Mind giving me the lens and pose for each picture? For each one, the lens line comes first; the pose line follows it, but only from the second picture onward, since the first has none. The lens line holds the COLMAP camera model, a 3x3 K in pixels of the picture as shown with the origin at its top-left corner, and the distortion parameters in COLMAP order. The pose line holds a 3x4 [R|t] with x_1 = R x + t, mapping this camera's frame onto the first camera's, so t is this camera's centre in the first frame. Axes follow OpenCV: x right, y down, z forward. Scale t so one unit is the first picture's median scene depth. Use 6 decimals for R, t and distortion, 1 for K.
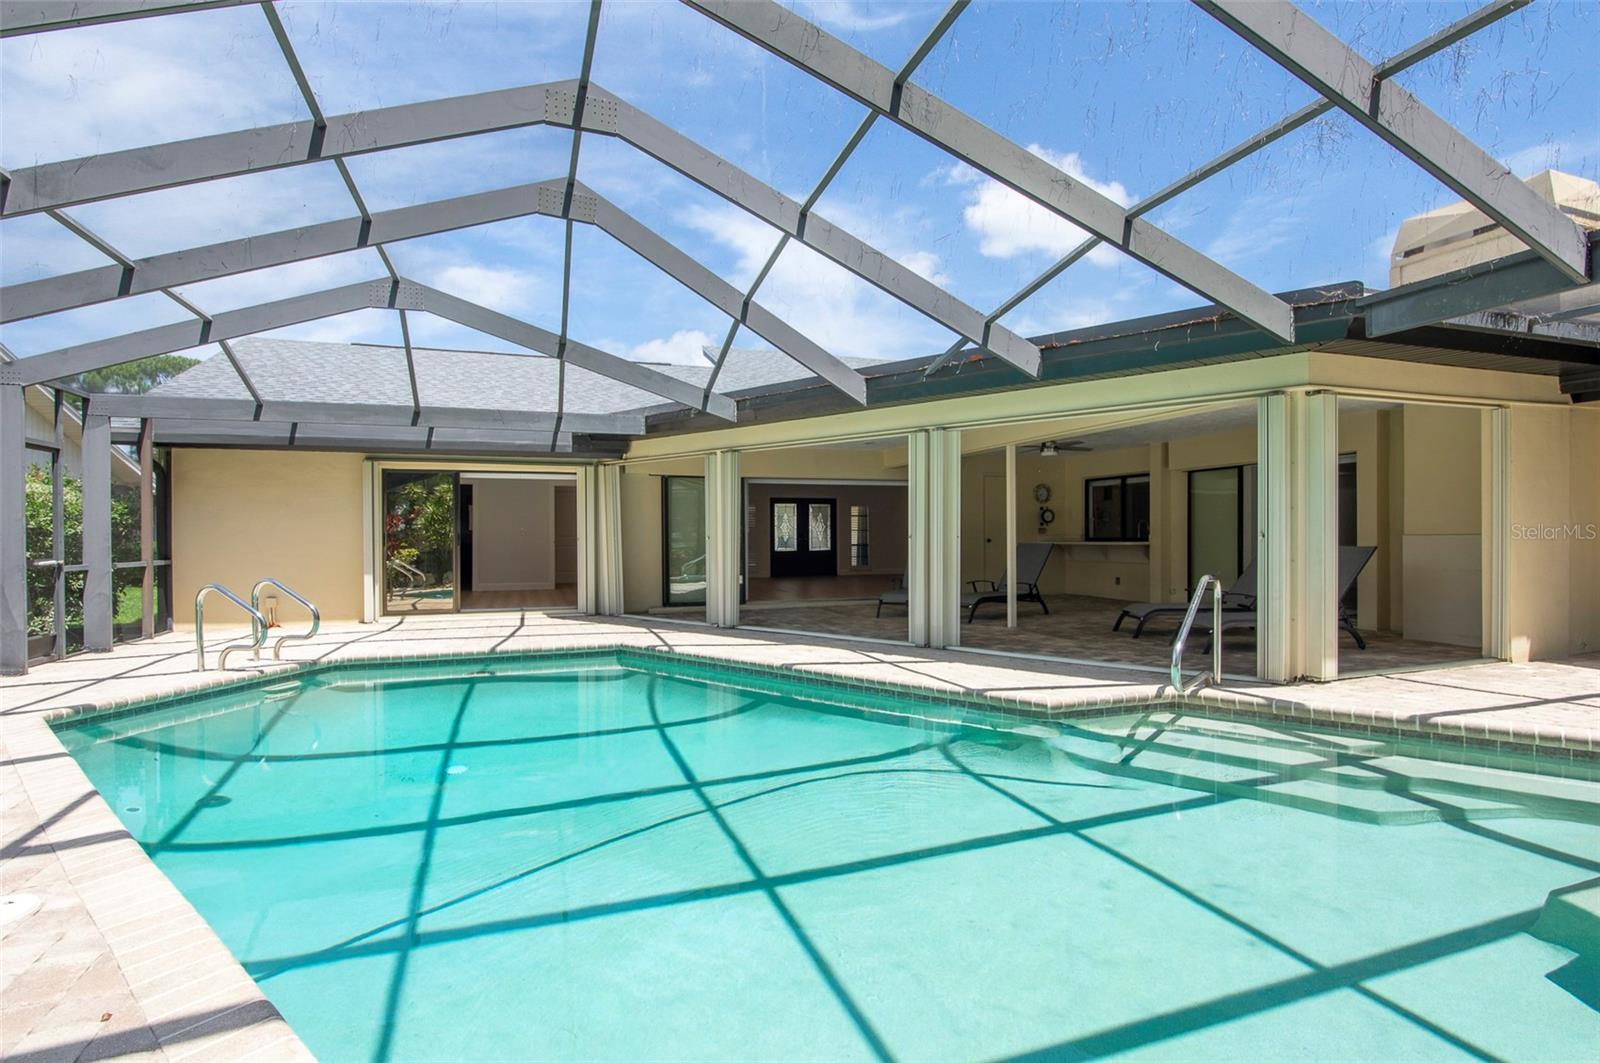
lens RADIAL K [[785.4, 0, 797.8], [0, 785.4, 542.5], [0, 0, 1]] dist [0.002005, 0.000308]
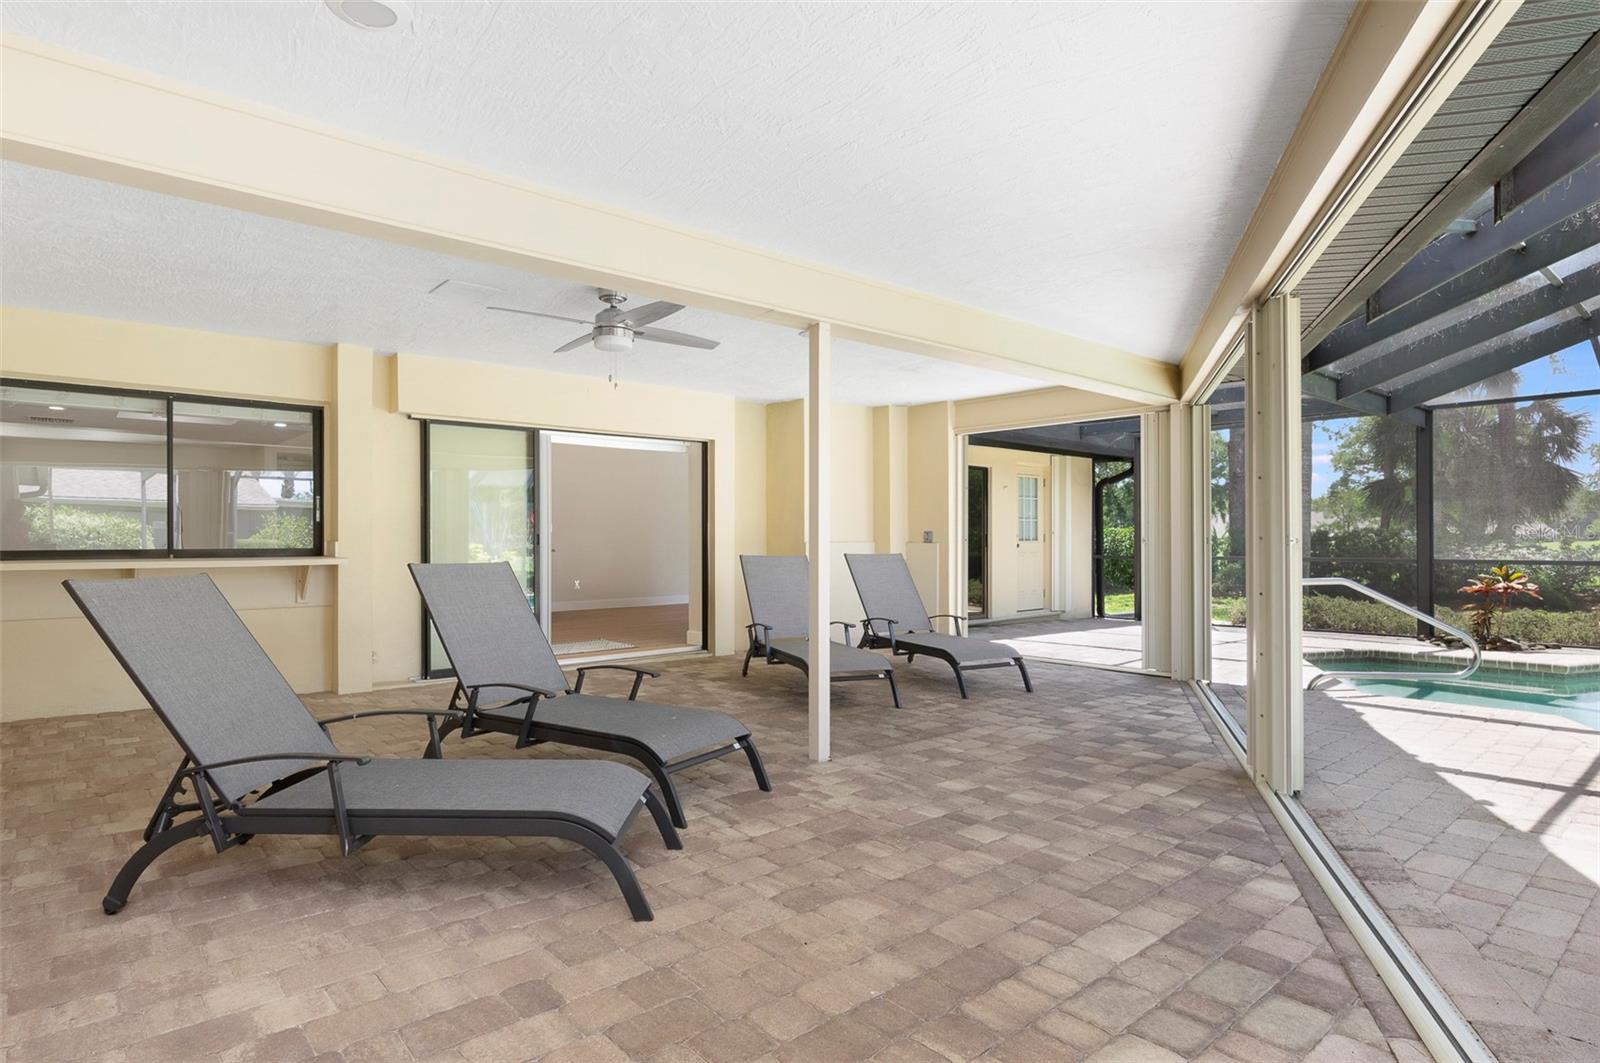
lens RADIAL K [[906.1, 0, 826.9], [0, 906.1, 535.1], [0, 0, 1]] dist [-0.001089, -0.000151]
pose [[-0.394428, 0.012606, 0.918840, -0.130324], [0.004596, 0.999920, -0.011745, -0.005895], [-0.918915, -0.000409, -0.394455, 0.814286]]
